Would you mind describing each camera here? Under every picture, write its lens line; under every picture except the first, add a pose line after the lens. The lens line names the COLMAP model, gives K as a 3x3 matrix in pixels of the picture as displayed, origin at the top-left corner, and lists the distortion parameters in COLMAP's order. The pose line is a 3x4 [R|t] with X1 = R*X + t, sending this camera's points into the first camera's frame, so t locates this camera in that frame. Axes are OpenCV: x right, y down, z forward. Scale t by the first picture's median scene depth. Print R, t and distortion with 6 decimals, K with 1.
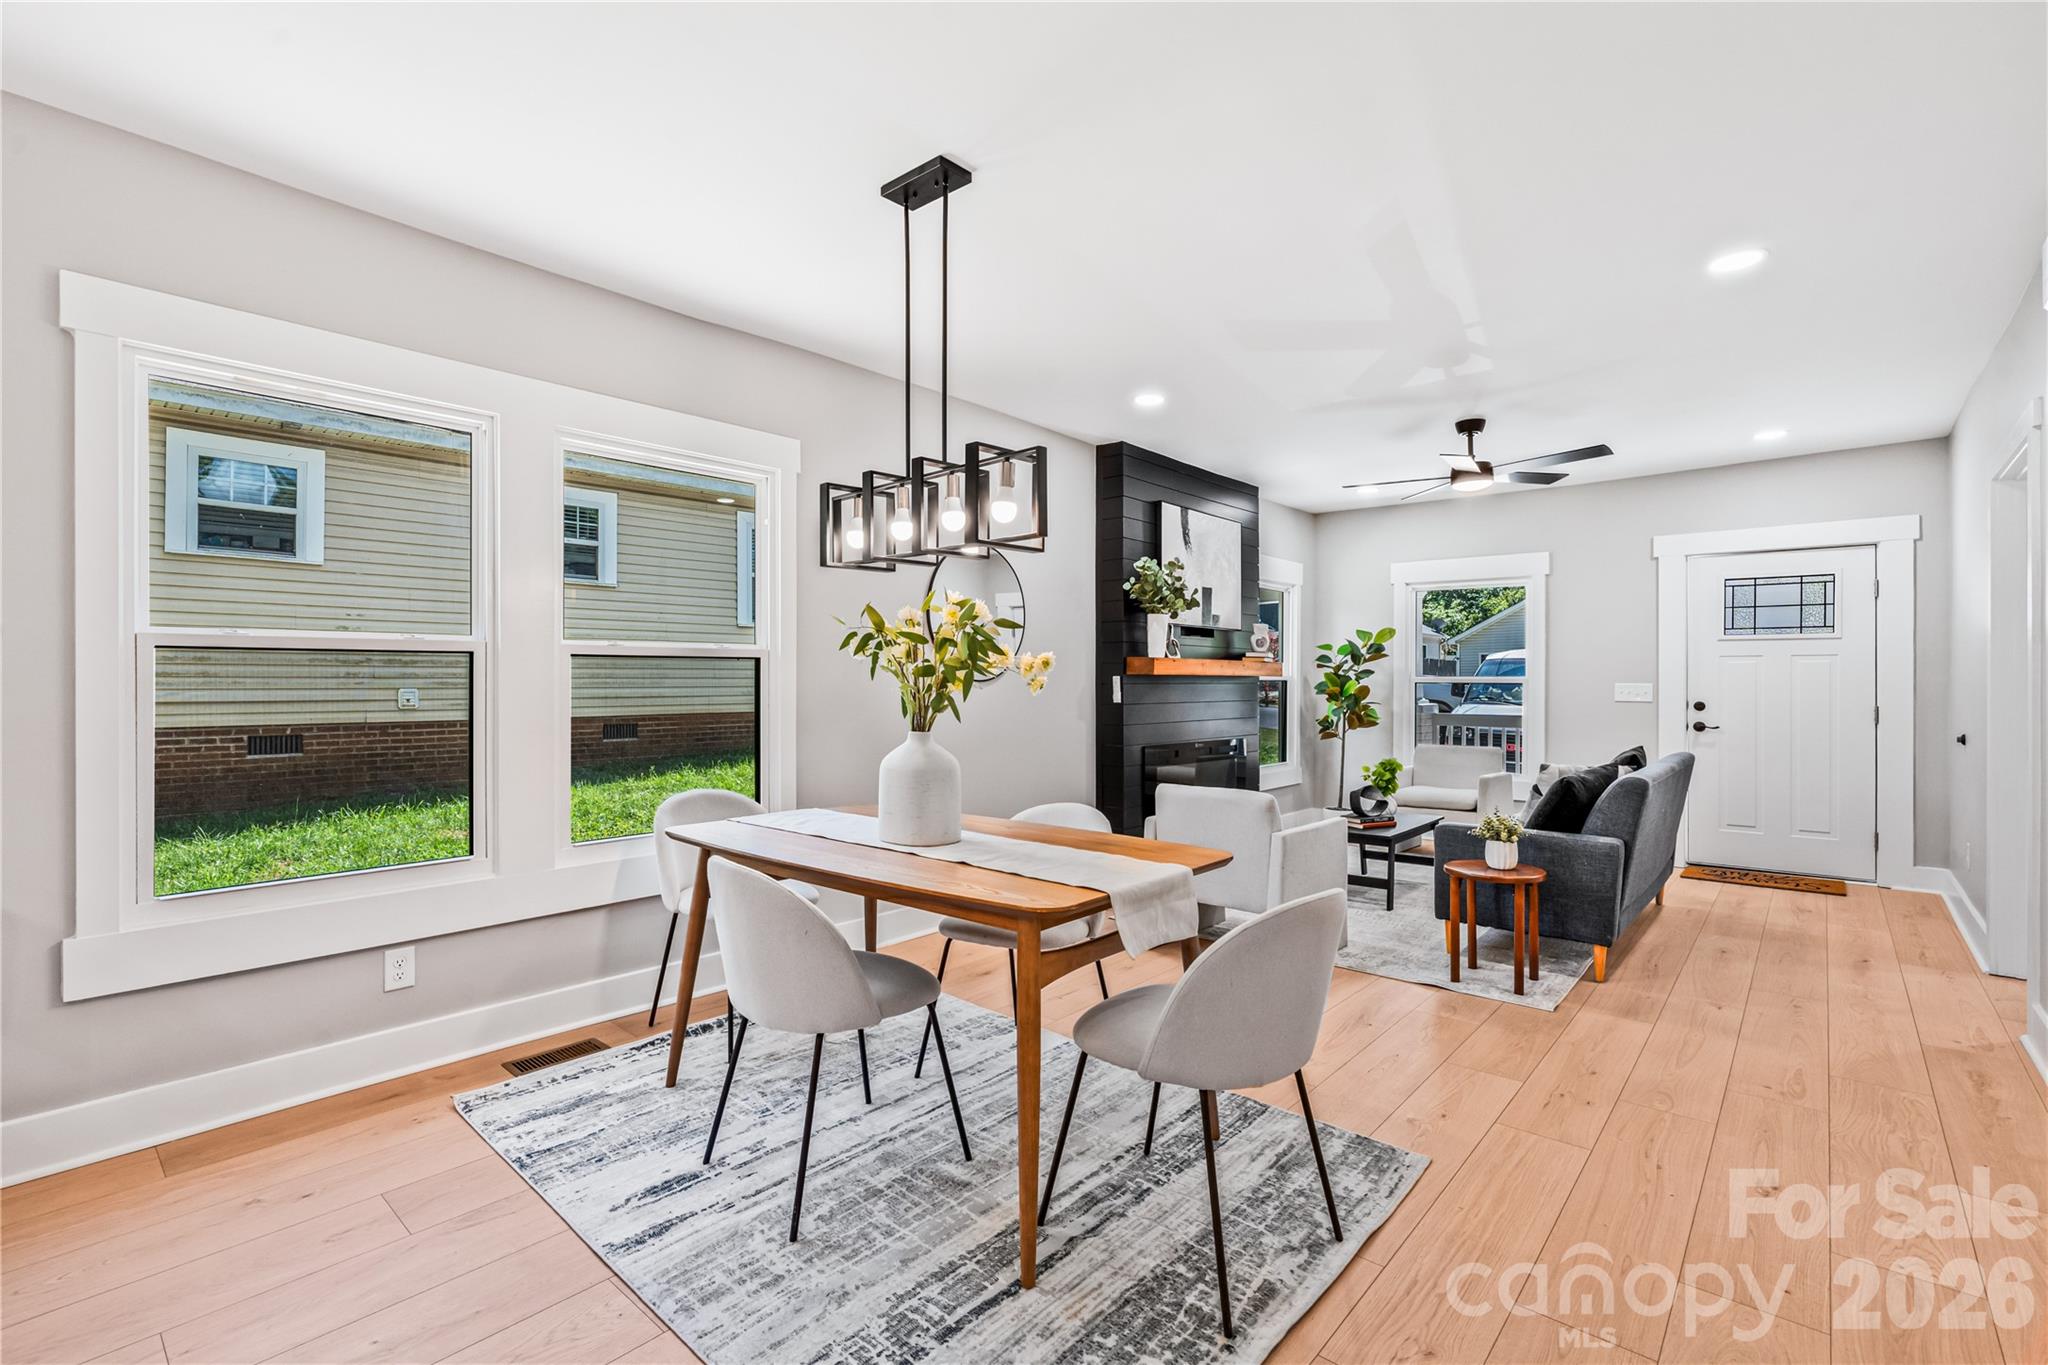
lens RADIAL K [[906.7, 0, 1013.6], [0, 906.7, 677.0], [0, 0, 1]] dist [-0.004239, 0.000089]
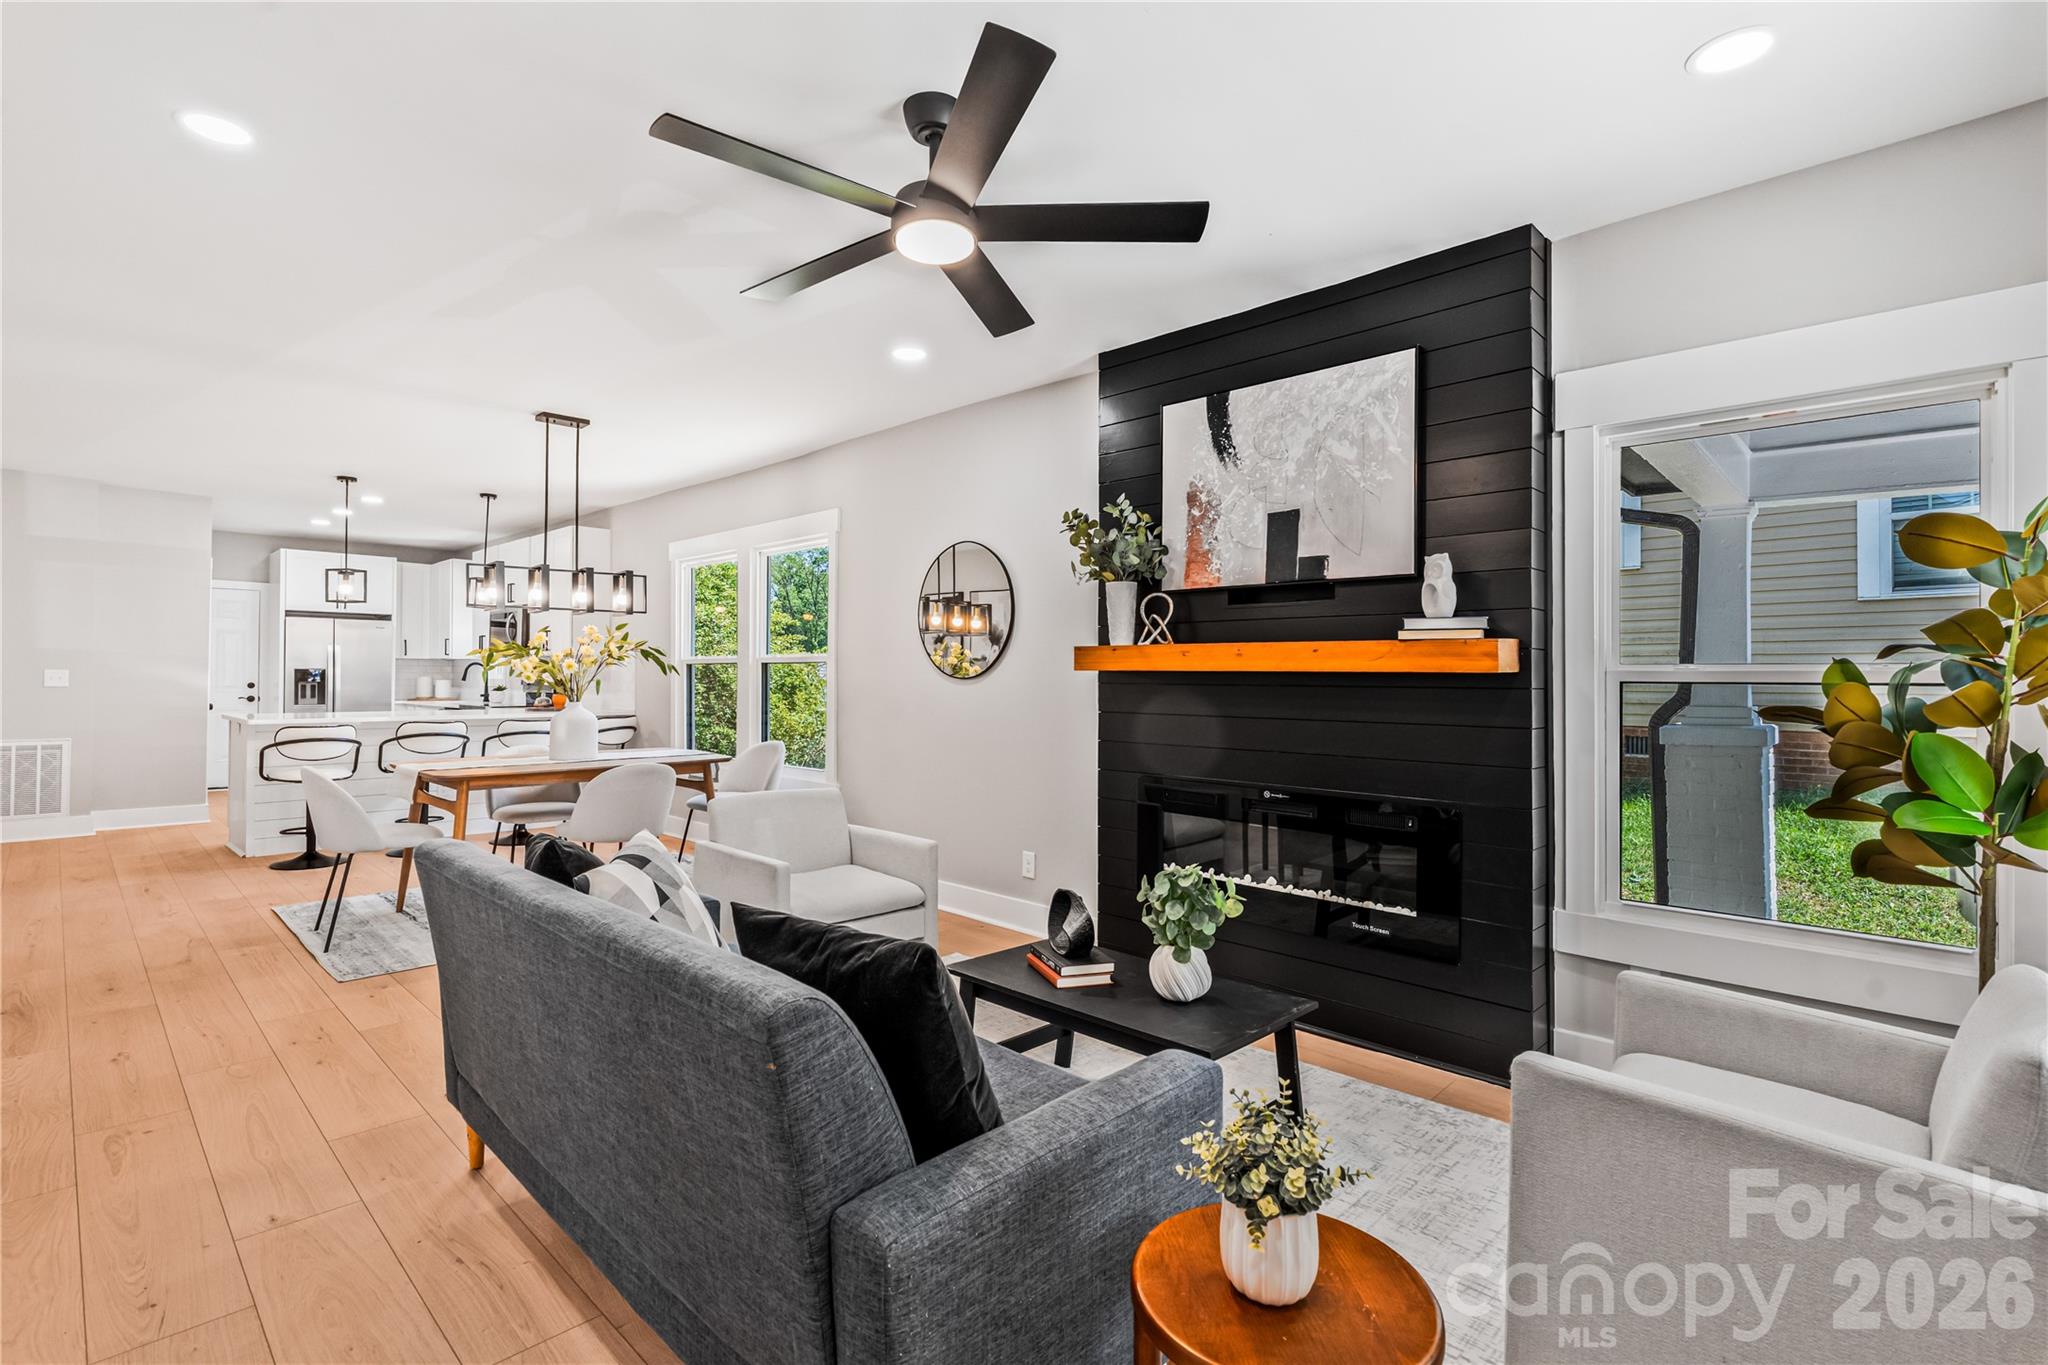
lens RADIAL K [[937.7, 0, 1015.1], [0, 937.7, 670.3], [0, 0, 1]] dist [-0.002010, -0.000213]
pose [[-0.037820, -0.009963, -0.999235, 0.861969], [-0.003445, 0.999946, -0.009839, 0.004388], [0.999279, 0.003071, -0.037852, 0.941788]]
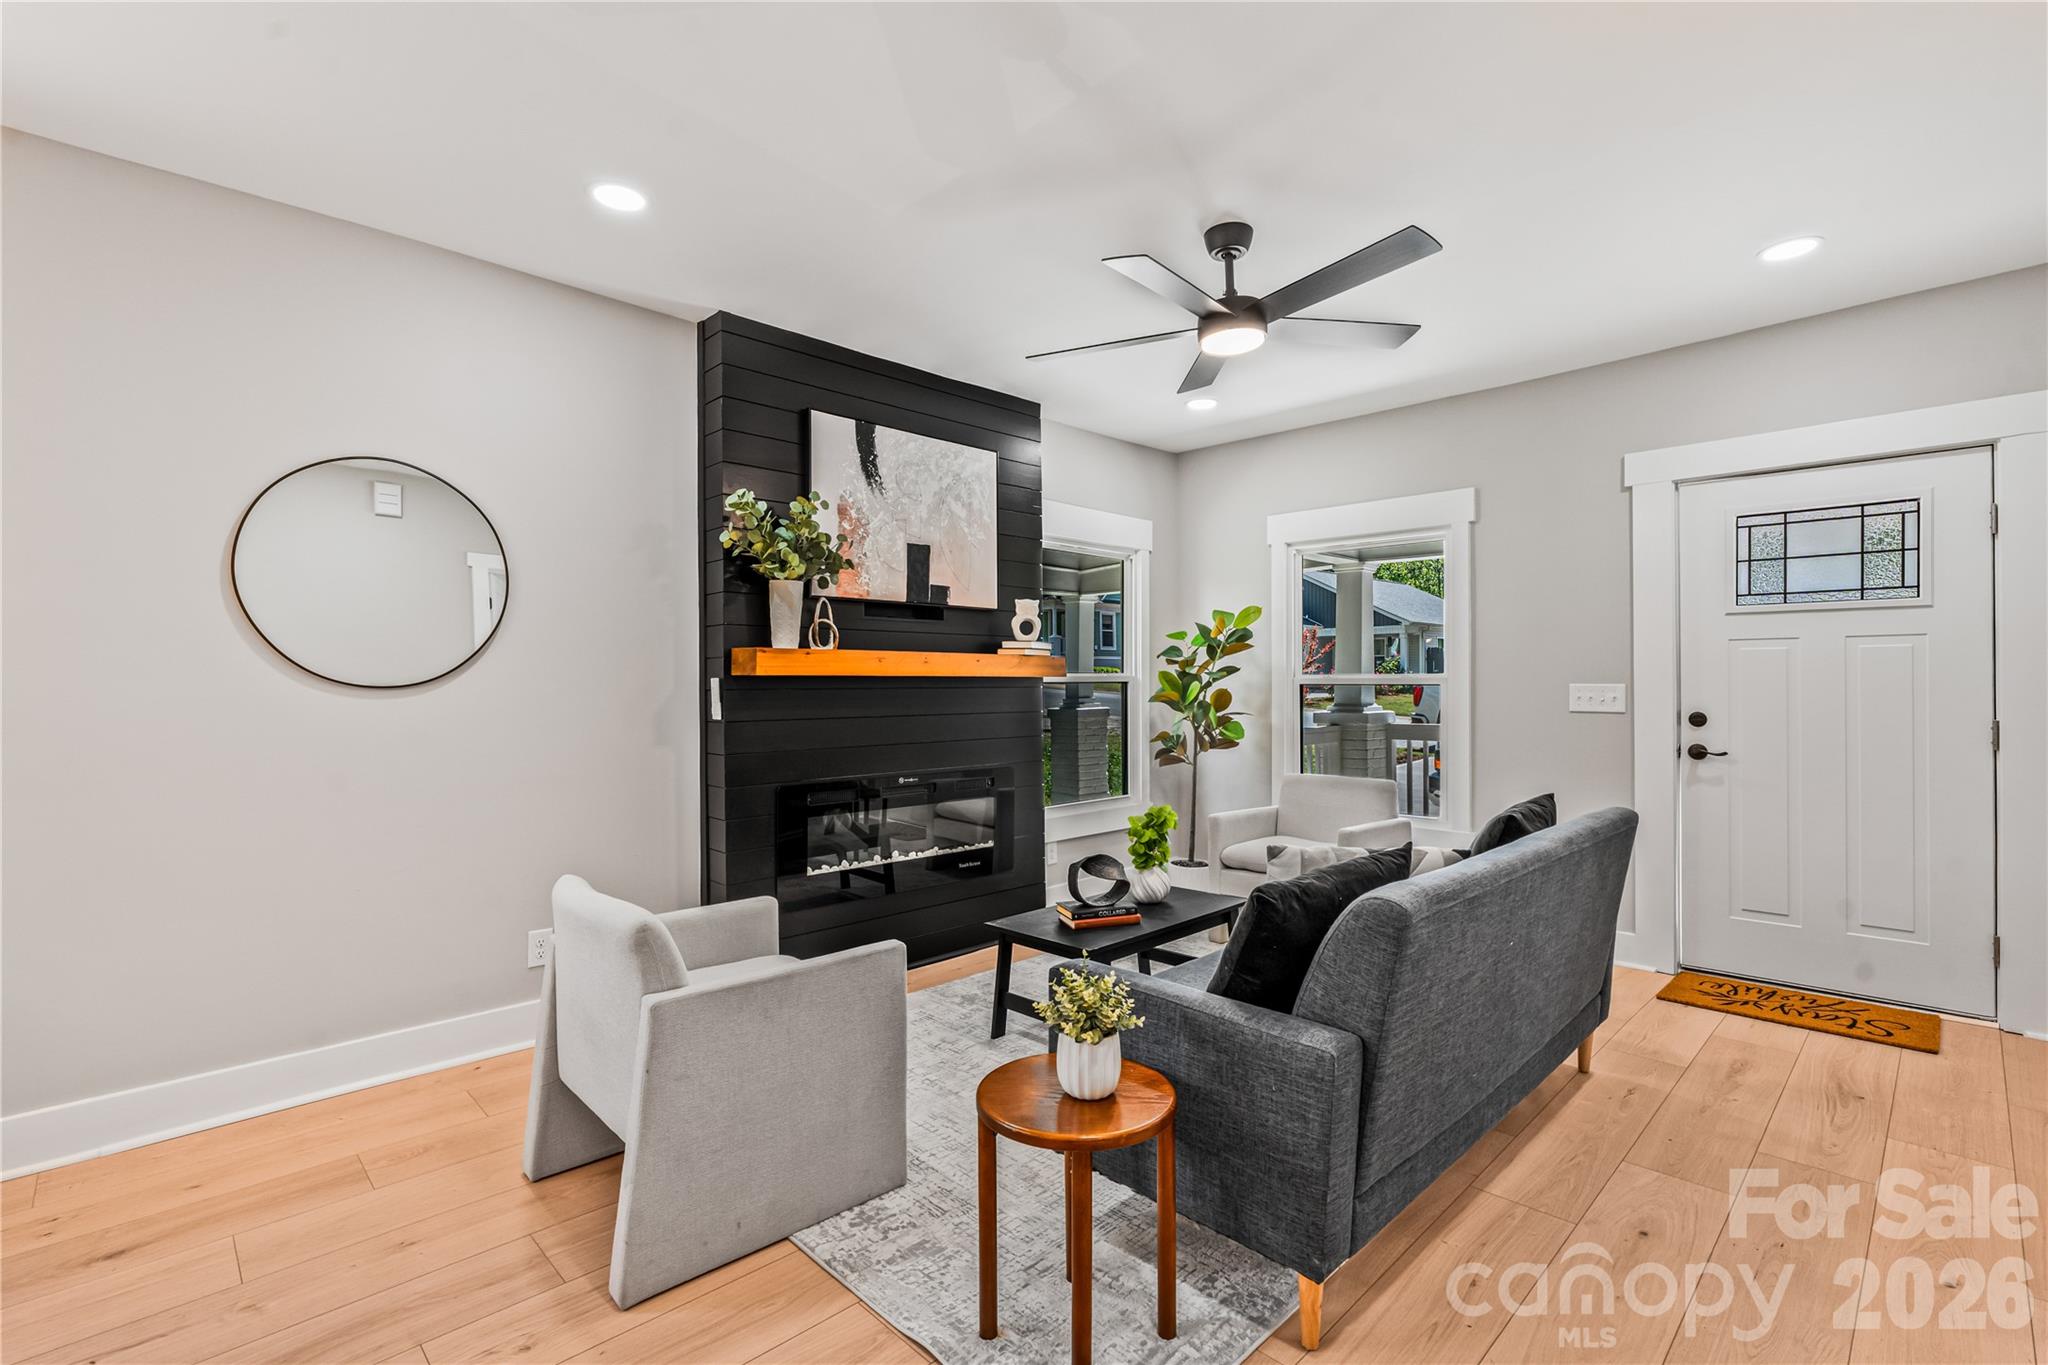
lens RADIAL K [[916.8, 0, 1018.1], [0, 916.8, 680.1], [0, 0, 1]] dist [-0.003536, 0.000428]
pose [[0.997464, -0.006442, -0.070882, 0.365498], [0.006491, 0.999979, 0.000455, 0.001592], [0.070877, -0.000914, 0.997485, 0.364240]]
